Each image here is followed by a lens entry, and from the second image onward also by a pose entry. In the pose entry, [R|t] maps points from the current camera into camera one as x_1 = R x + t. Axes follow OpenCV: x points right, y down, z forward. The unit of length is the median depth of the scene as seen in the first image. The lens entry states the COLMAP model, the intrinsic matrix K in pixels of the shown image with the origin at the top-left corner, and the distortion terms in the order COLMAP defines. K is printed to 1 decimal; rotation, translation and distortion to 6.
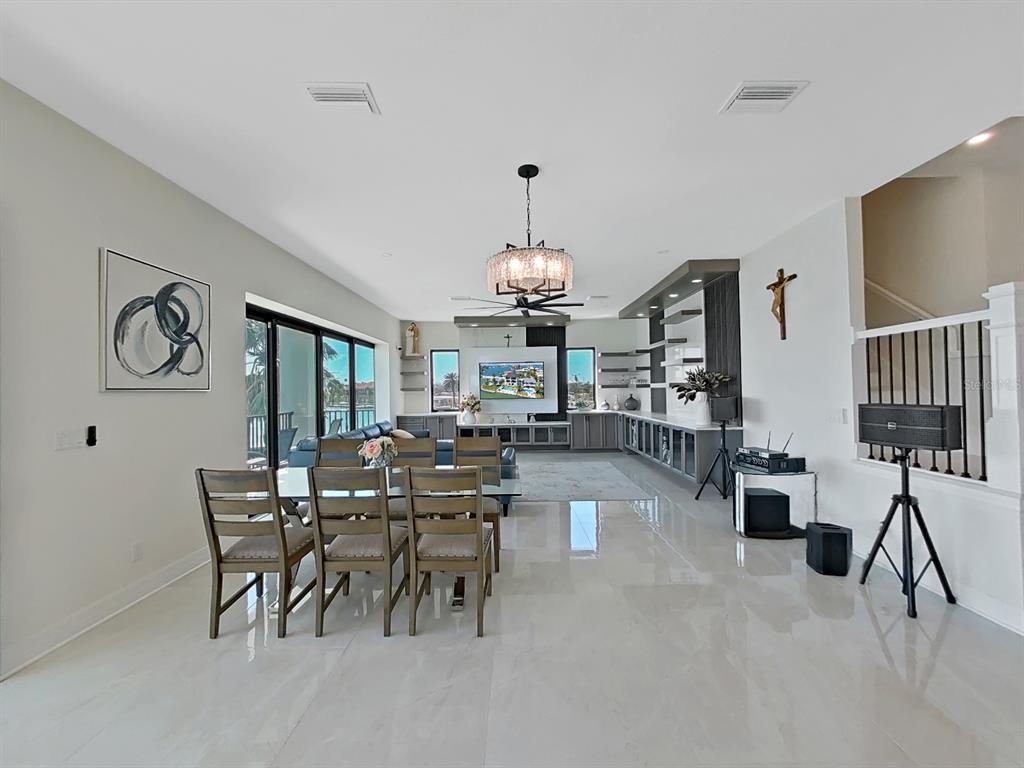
lens RADIAL K [[411.0, 0, 512.0], [0, 411.0, 384.0], [0, 0, 1]] dist [-0.000858, -0.000303]
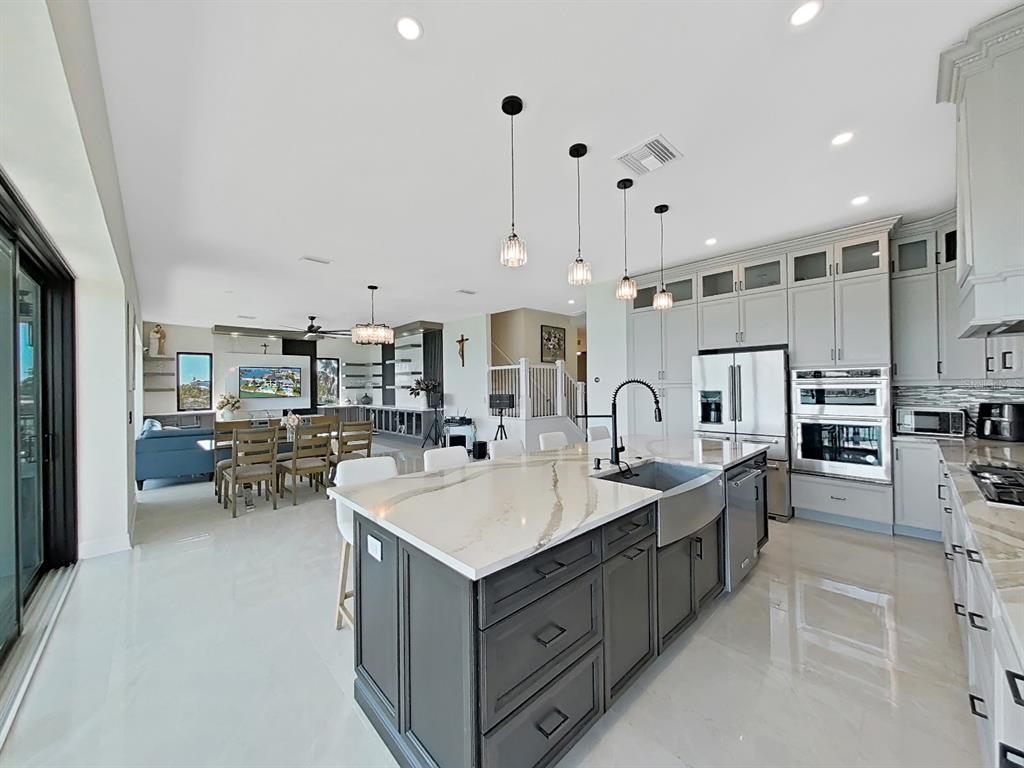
lens RADIAL K [[382.6, 0, 509.9], [0, 382.6, 382.1], [0, 0, 1]] dist [-0.000717, -0.000093]
pose [[0.725405, 0.012928, 0.688201, -0.369250], [-0.007590, 0.999913, -0.010783, -0.003789], [-0.688280, 0.002599, 0.725440, -0.429274]]
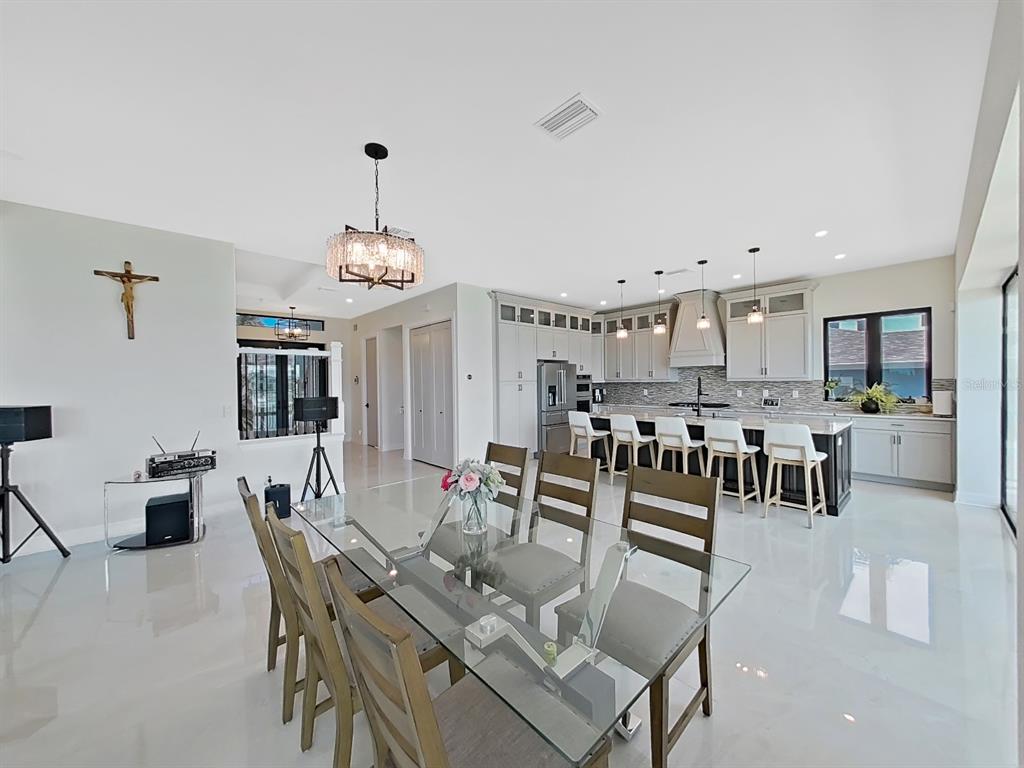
lens RADIAL K [[382.6, 0, 509.9], [0, 382.6, 382.1], [0, 0, 1]] dist [-0.000717, -0.000093]
pose [[-0.681663, 0.012008, 0.731568, -0.363681], [0.006493, 0.999925, -0.010363, 0.002786], [-0.731637, -0.002315, -0.681690, 0.628422]]
